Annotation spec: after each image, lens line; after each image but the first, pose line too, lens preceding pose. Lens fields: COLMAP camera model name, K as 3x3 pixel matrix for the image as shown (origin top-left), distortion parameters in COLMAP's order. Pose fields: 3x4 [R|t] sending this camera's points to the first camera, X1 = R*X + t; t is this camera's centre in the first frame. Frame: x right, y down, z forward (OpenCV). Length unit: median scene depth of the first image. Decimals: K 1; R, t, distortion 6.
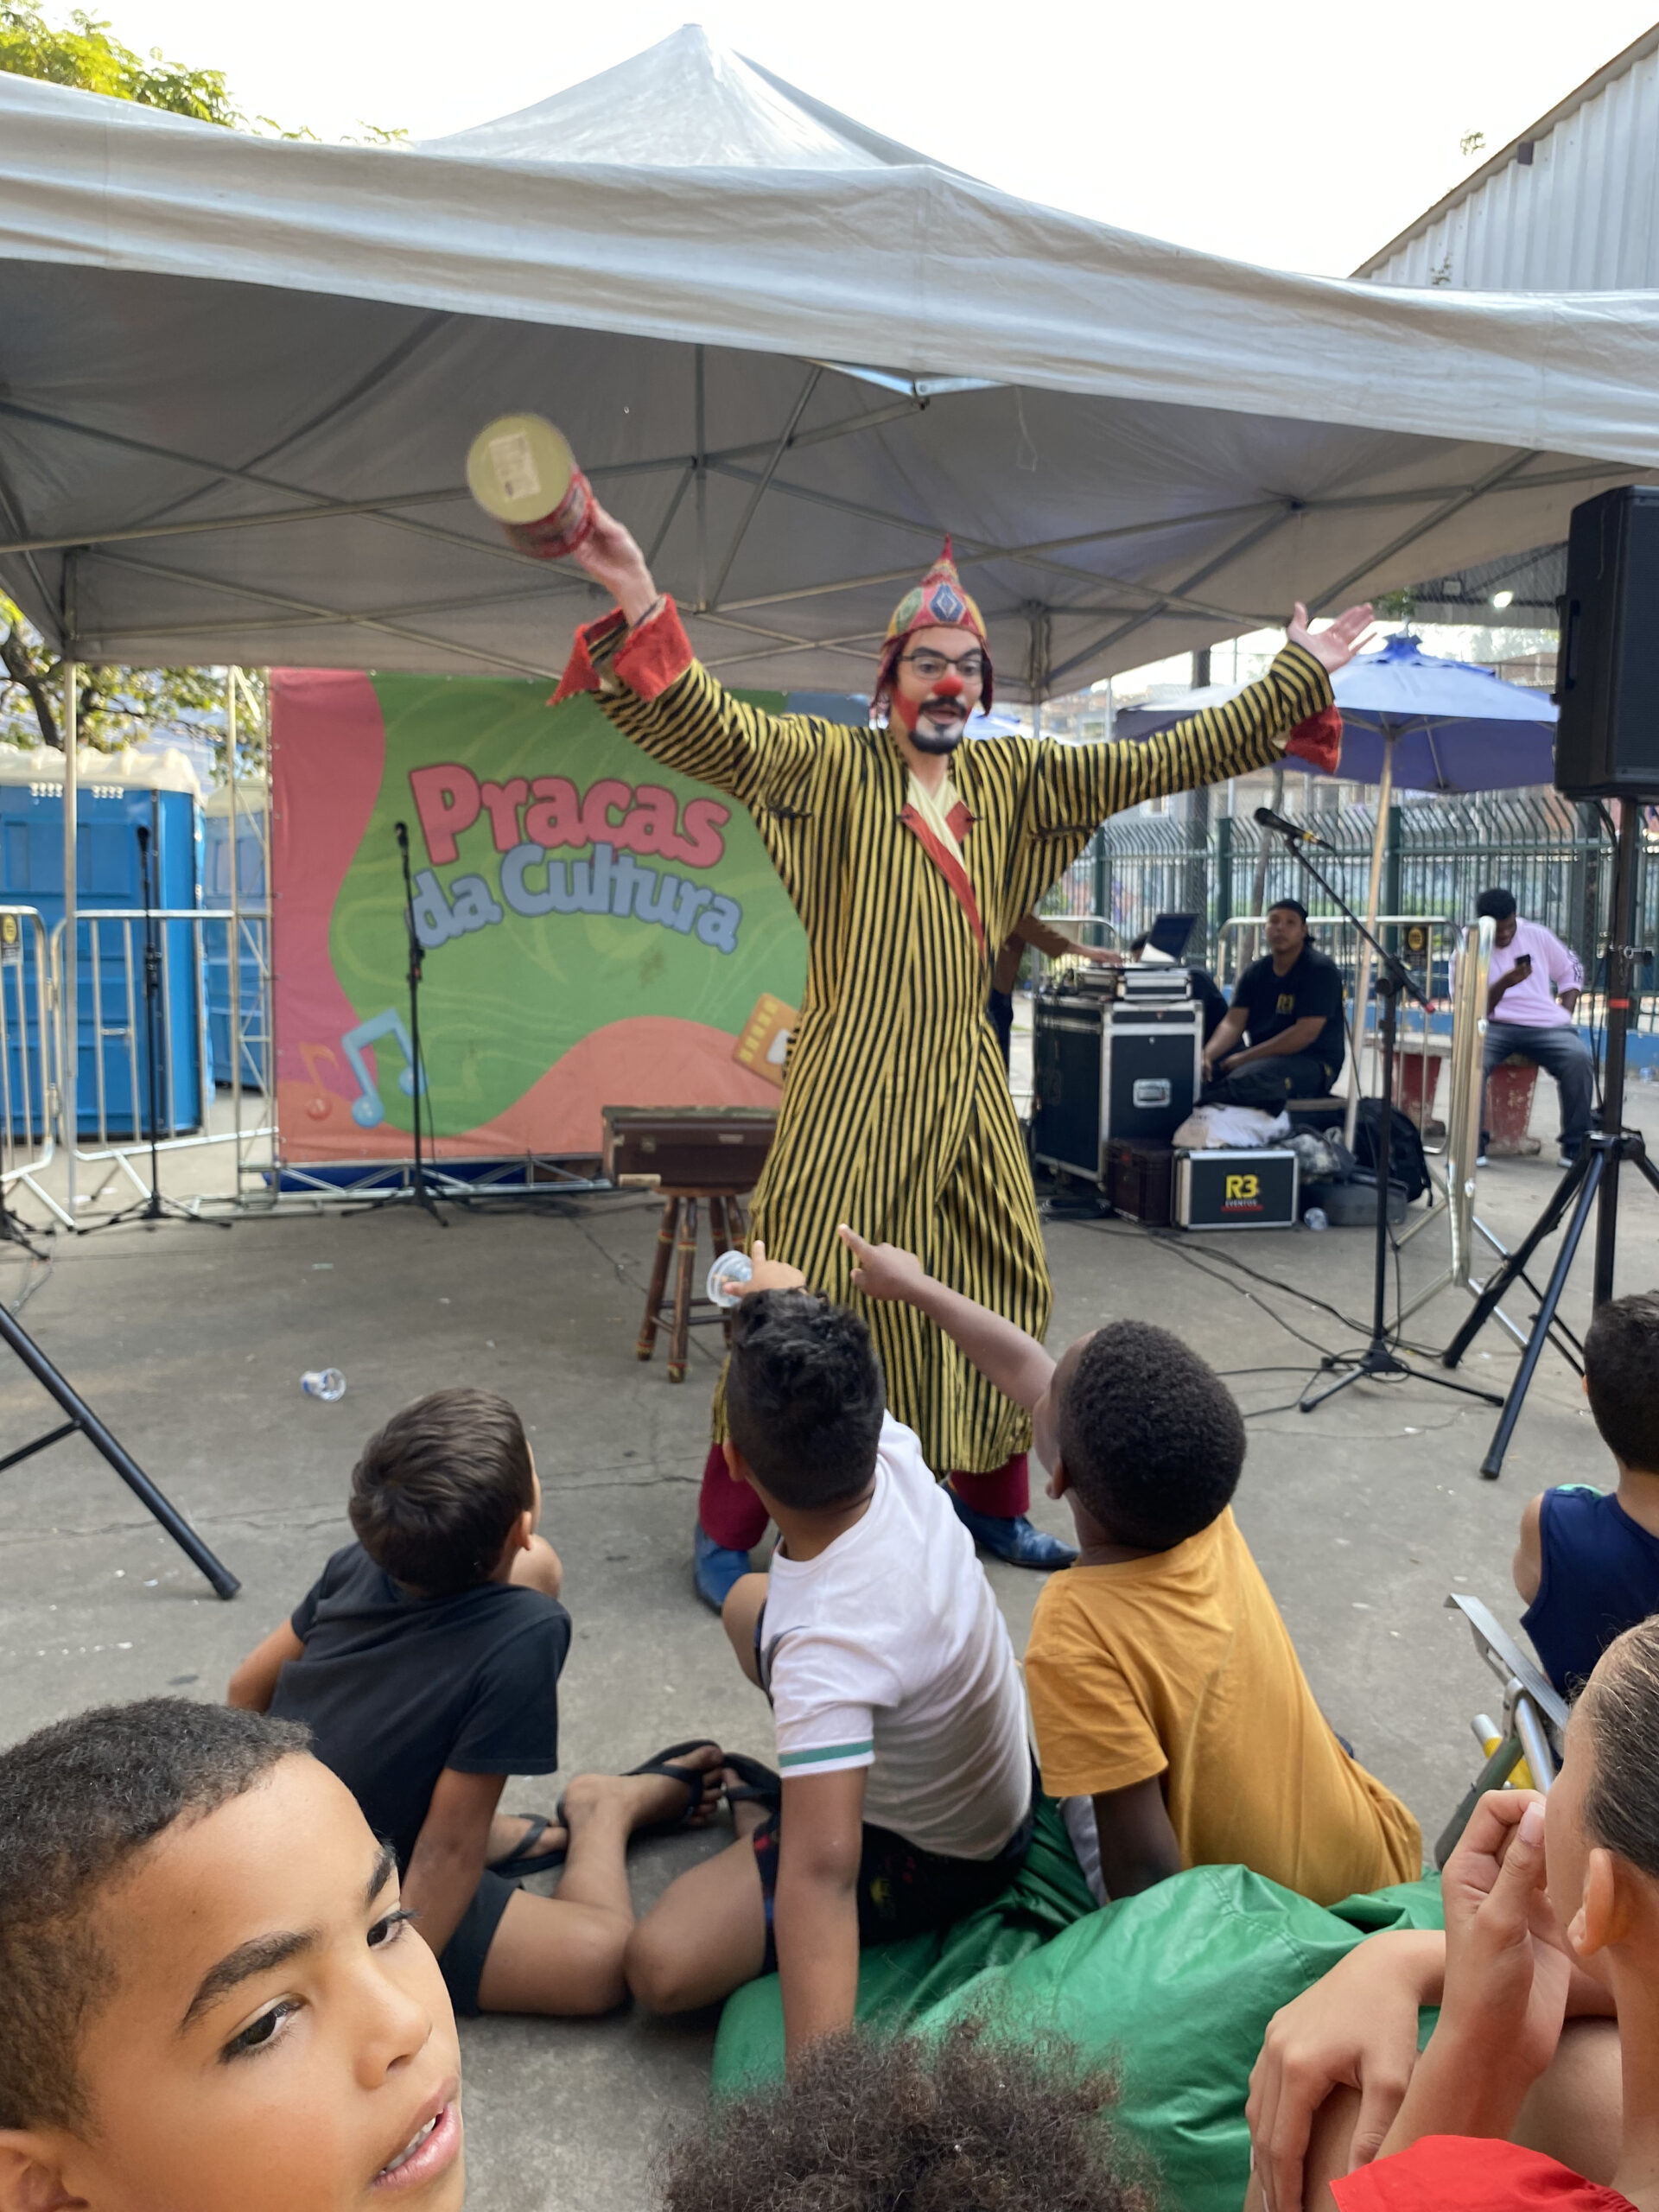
lens RADIAL K [[1700.3, 0, 832.6], [0, 1700.3, 1091.2], [0, 0, 1]] dist [0.024918, -0.029592]
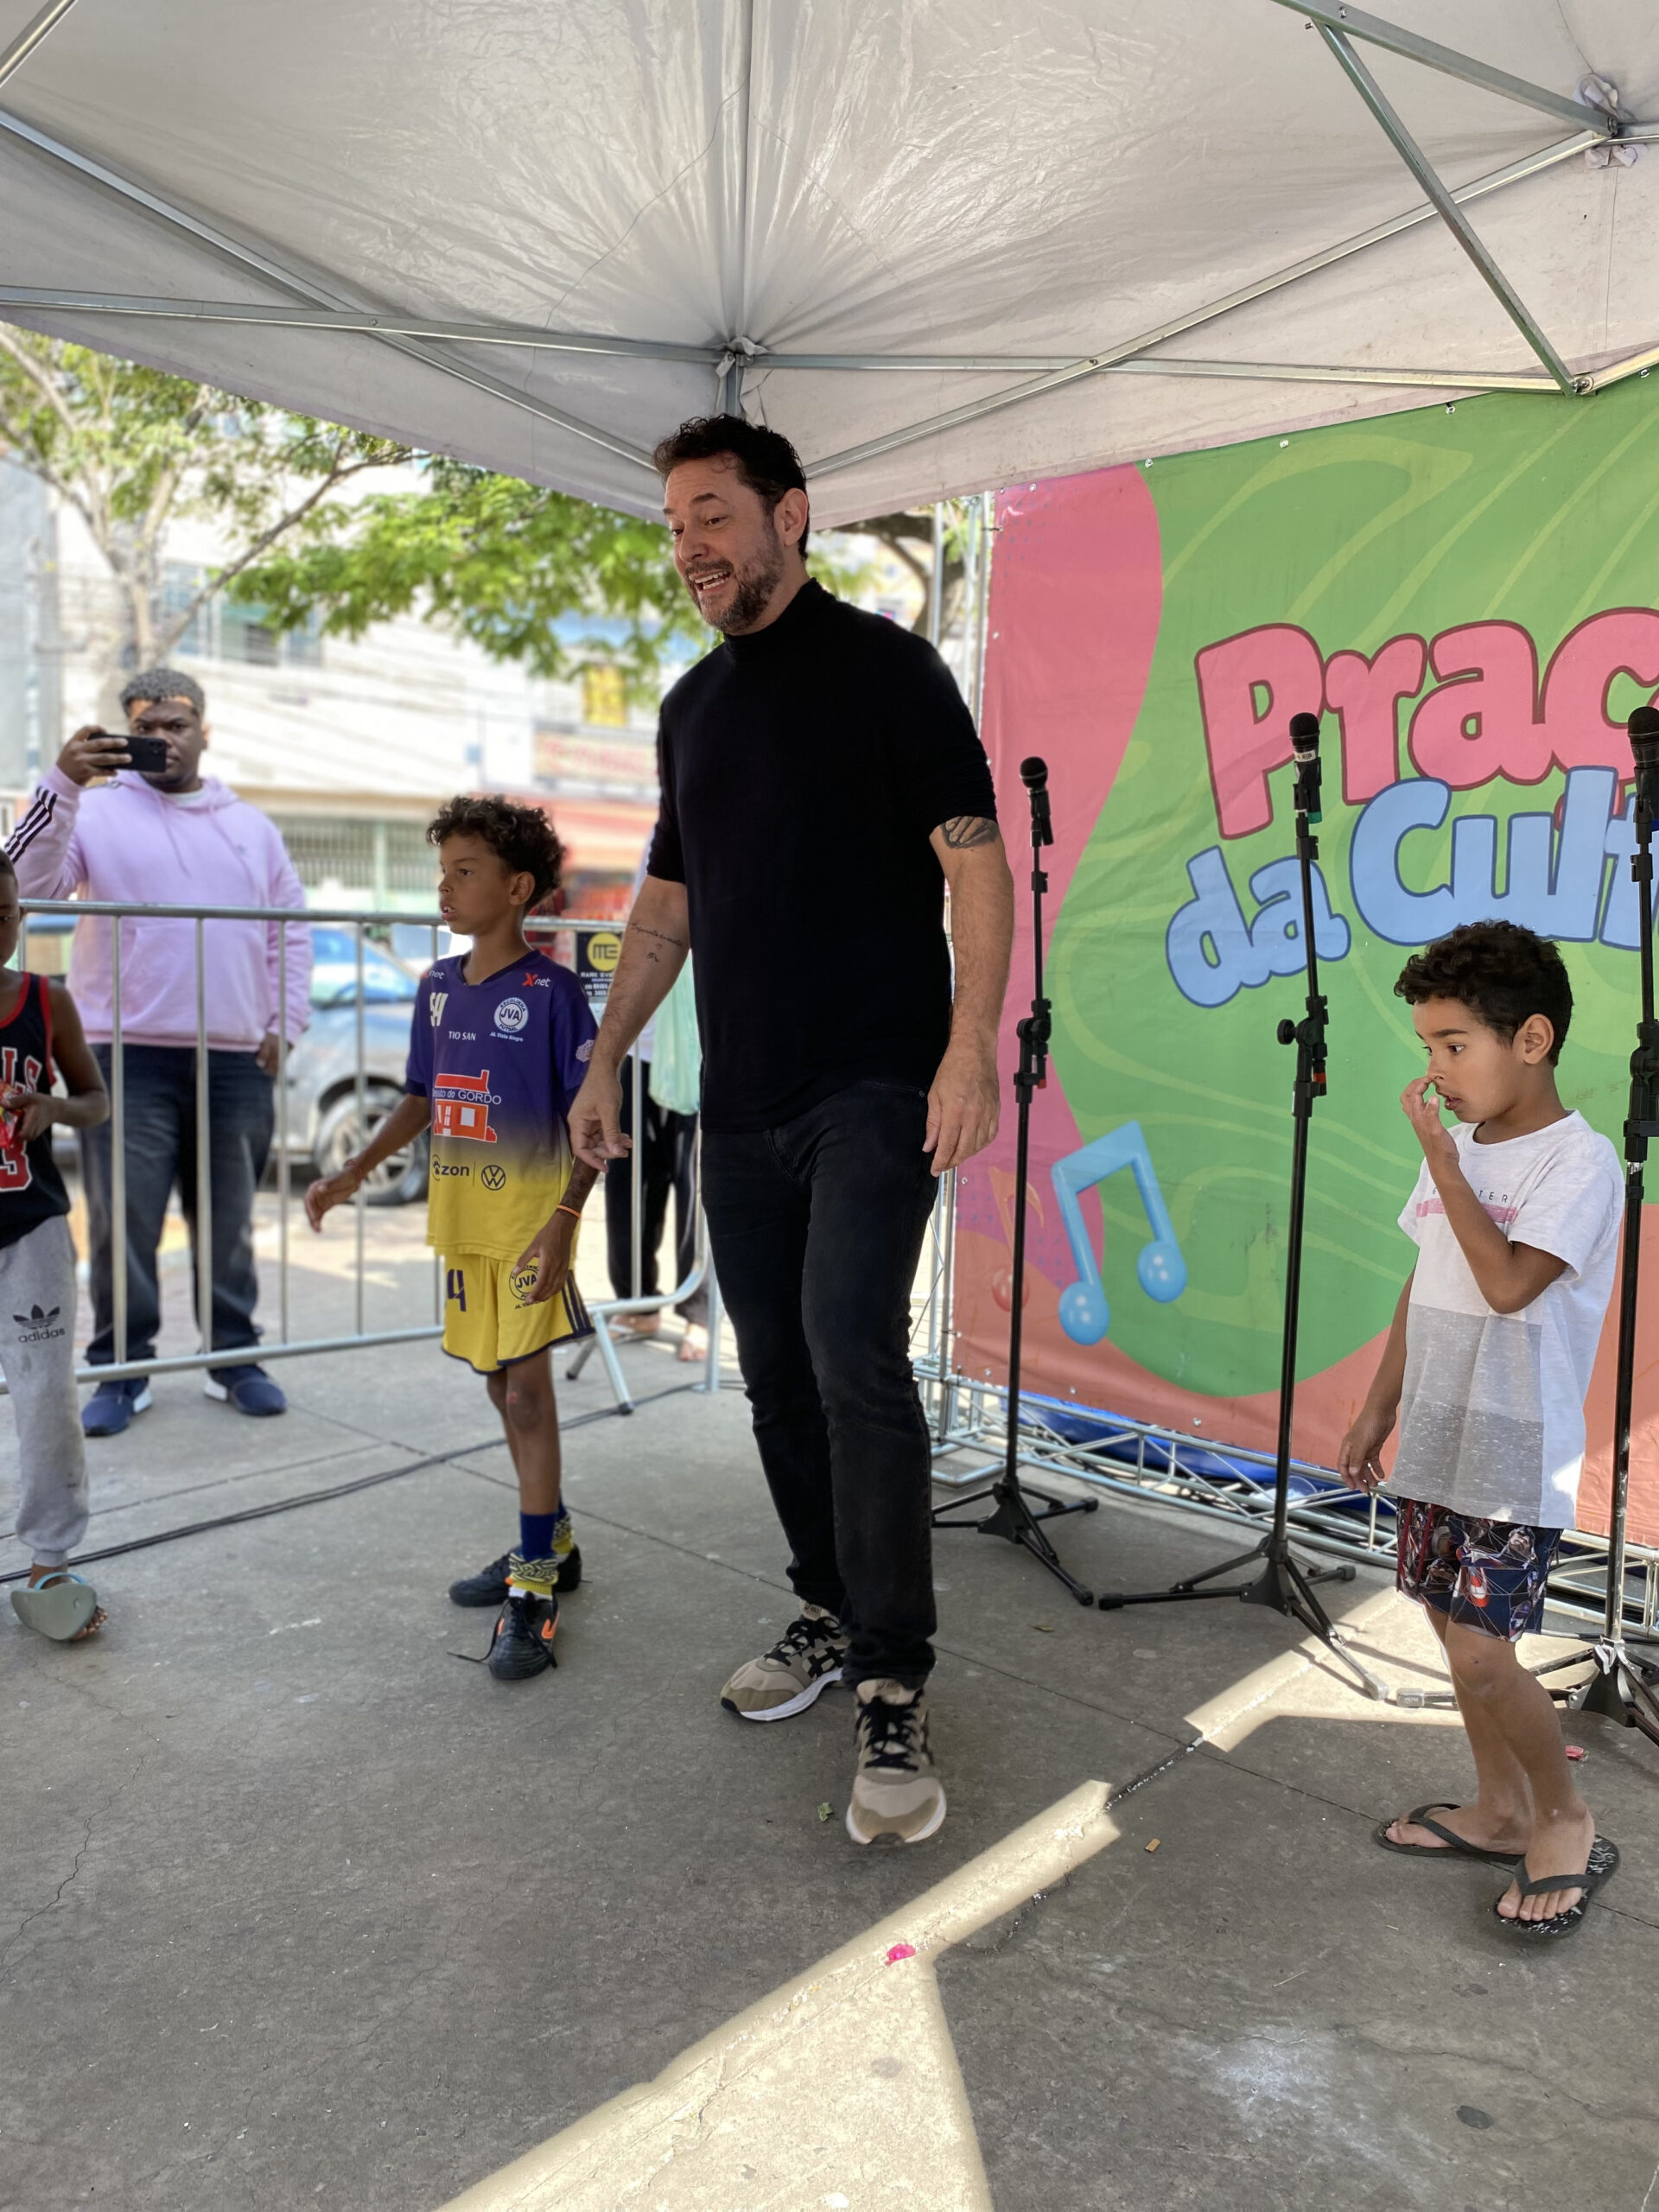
lens RADIAL K [[1700.3, 0, 828.2], [0, 1700.3, 1052.9], [0, 0, 1]] dist [0.024918, -0.029592]
pose [[0.516990, 0.071359, -0.853012, 0.127999], [-0.109860, 0.993809, 0.016554, -0.067633], [0.848912, 0.085154, 0.521629, 0.661515]]
